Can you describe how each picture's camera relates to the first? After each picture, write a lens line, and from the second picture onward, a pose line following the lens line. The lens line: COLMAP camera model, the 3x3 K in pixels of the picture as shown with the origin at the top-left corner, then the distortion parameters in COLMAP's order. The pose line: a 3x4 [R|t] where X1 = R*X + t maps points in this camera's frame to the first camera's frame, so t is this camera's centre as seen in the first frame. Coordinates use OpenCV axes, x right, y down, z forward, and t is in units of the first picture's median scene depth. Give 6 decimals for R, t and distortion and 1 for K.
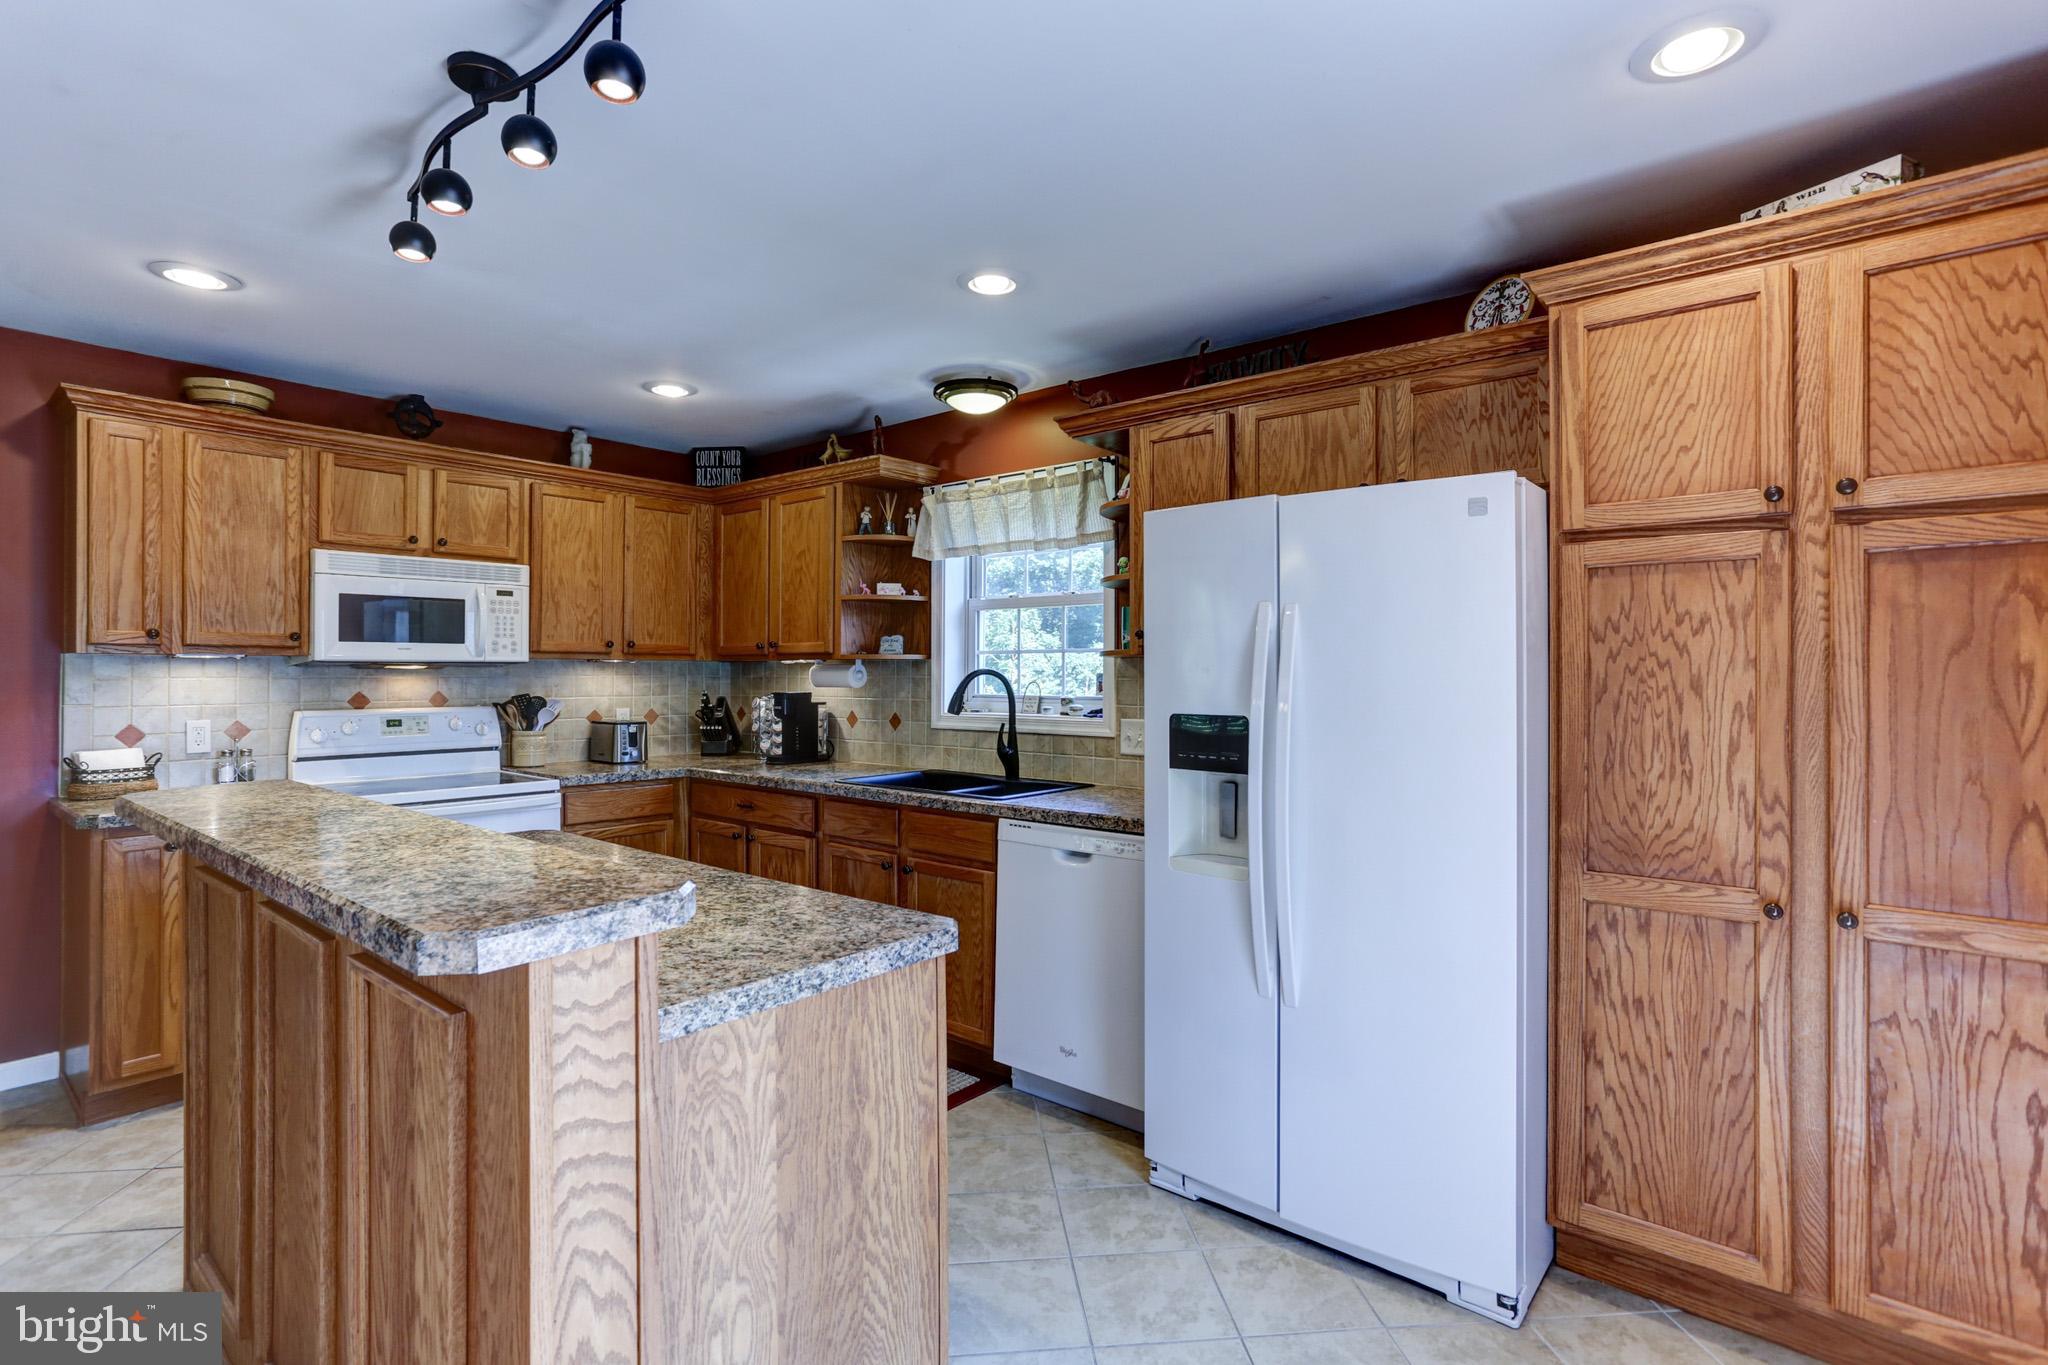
lens RADIAL K [[1002.8, 0, 998.6], [0, 1002.8, 669.8], [0, 0, 1]] dist [-0.000880, 0.000676]
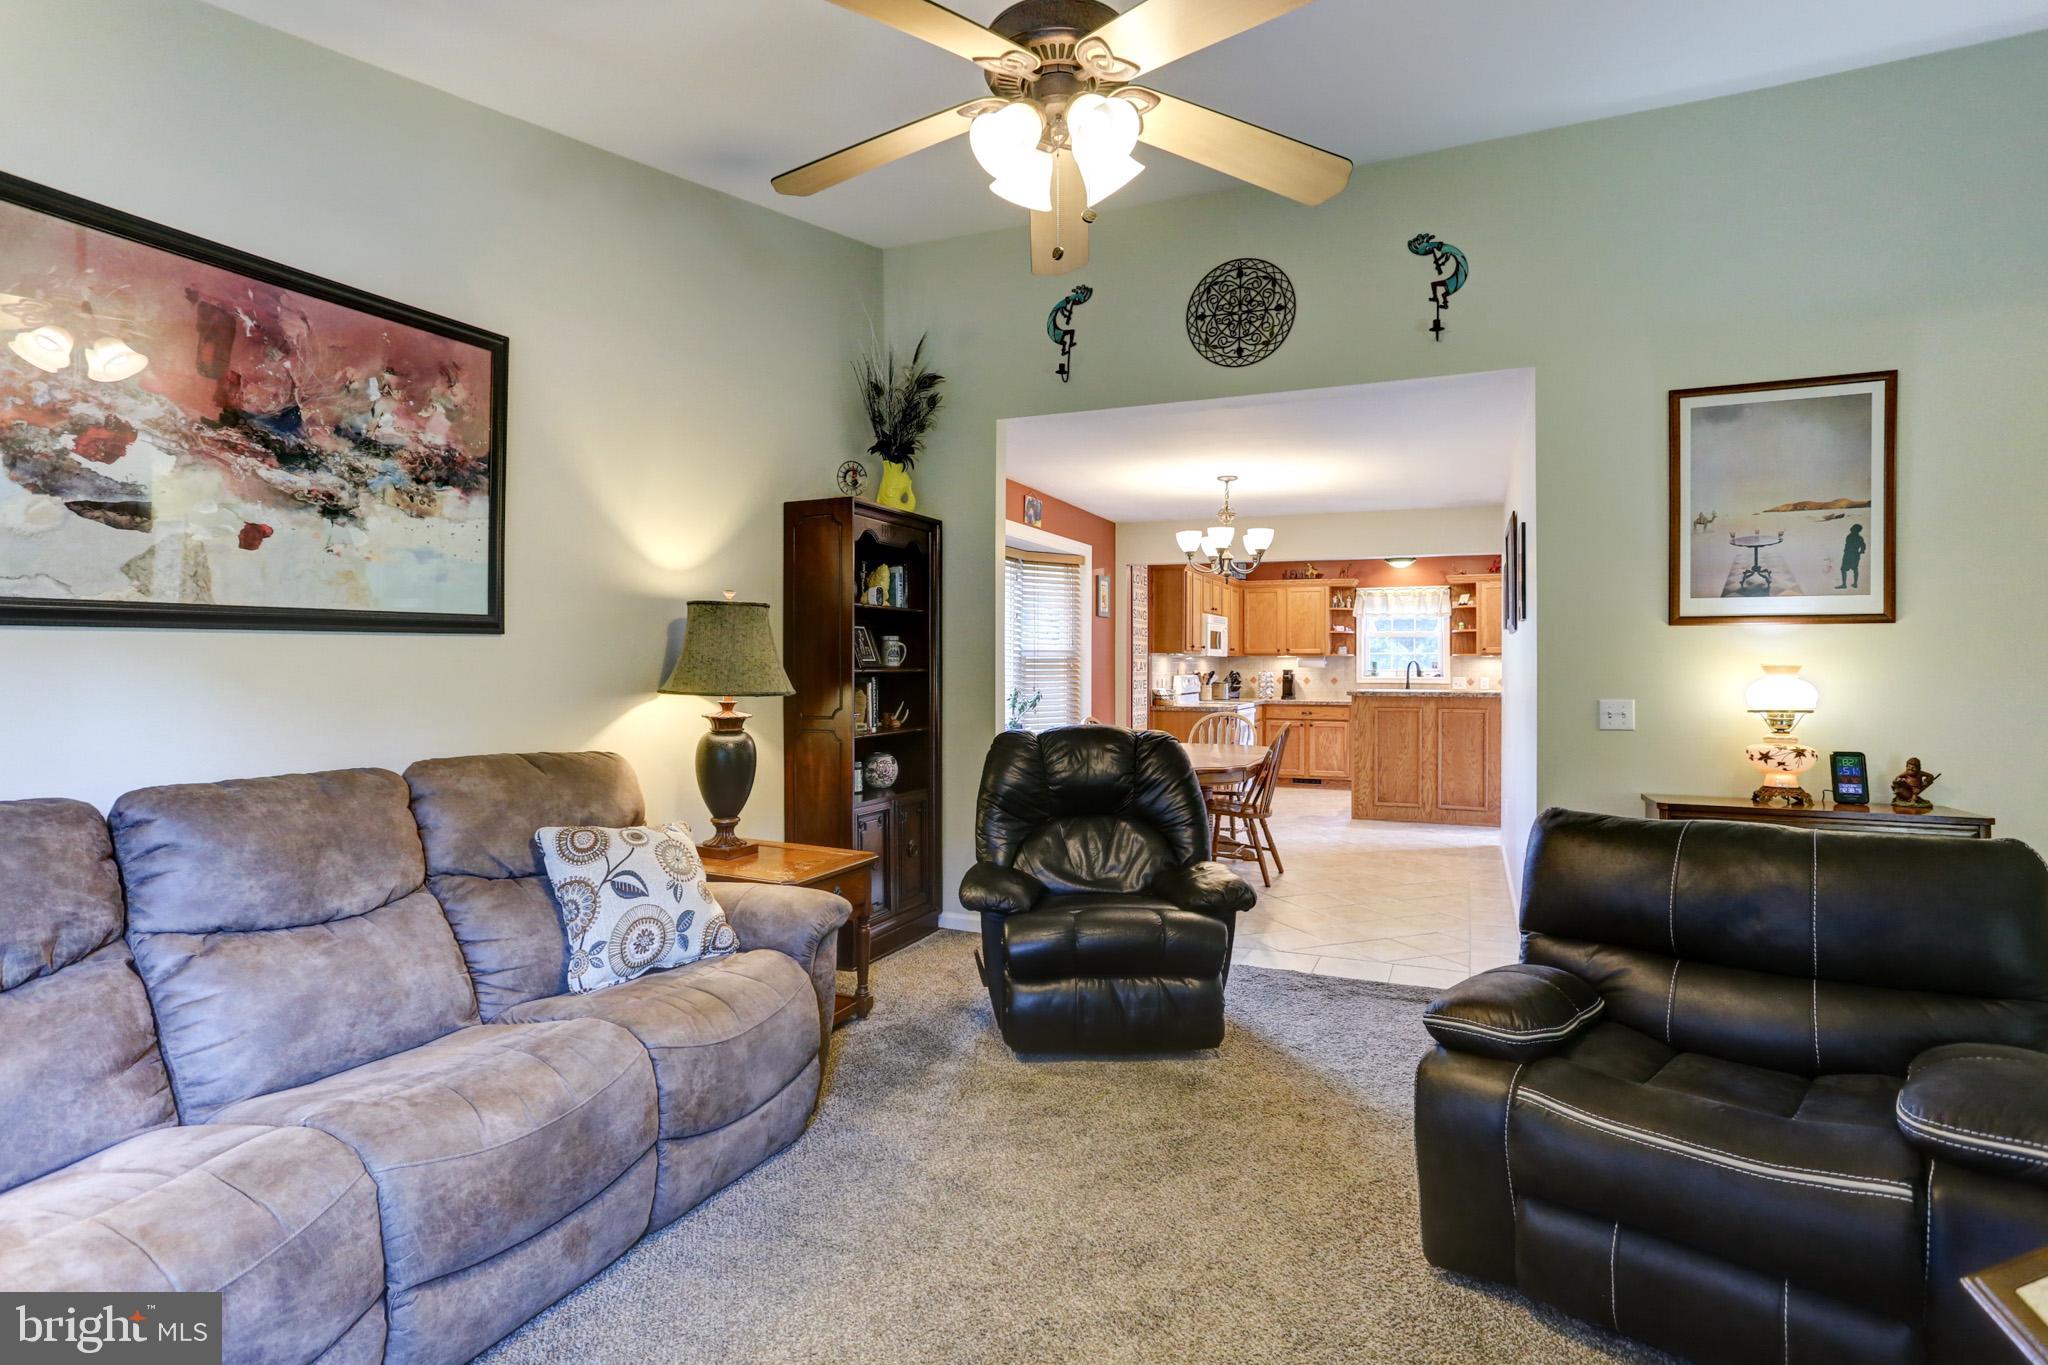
lens RADIAL K [[1032.3, 0, 1029.5], [0, 1032.3, 662.8], [0, 0, 1]] dist [-0.004446, 0.000367]
pose [[0.951237, 0.002606, 0.308449, -1.993238], [-0.002456, 0.999997, -0.000876, 0.013230], [-0.308450, 0.000076, 0.951241, -1.478976]]
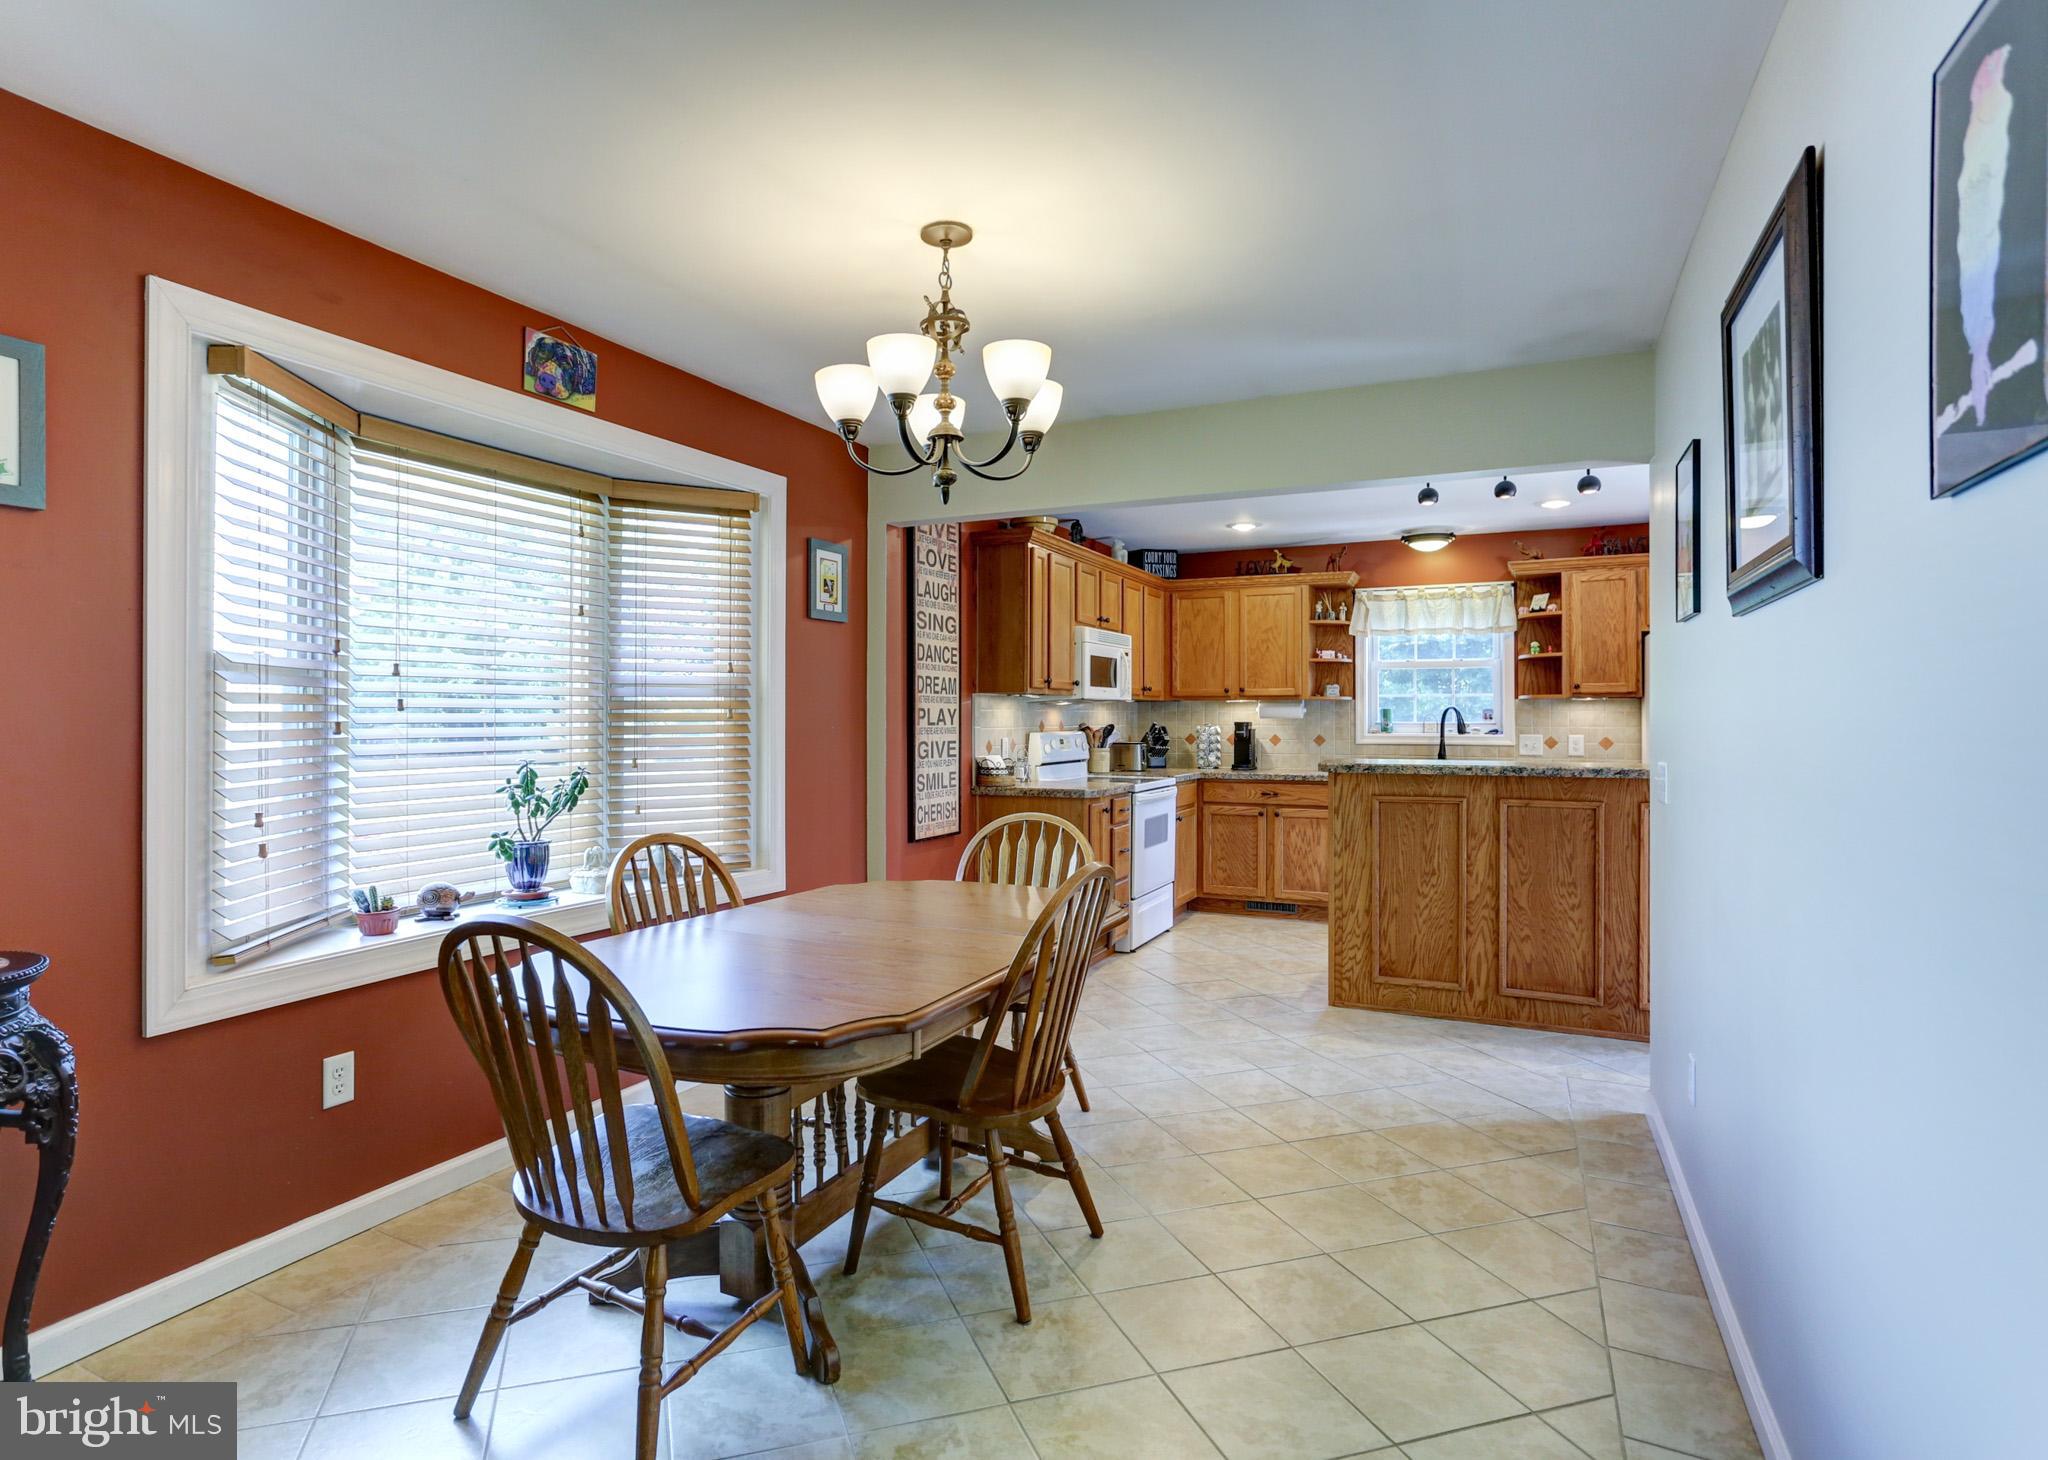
lens RADIAL K [[1128.6, 0, 950.9], [0, 1128.6, 716.5], [0, 0, 1]] dist [0.001773, 0.000654]
pose [[0.969330, 0.000609, 0.245761, -1.323913], [-0.000796, 0.999999, 0.000662, 0.017816], [-0.245760, -0.000837, 0.969330, -0.648178]]
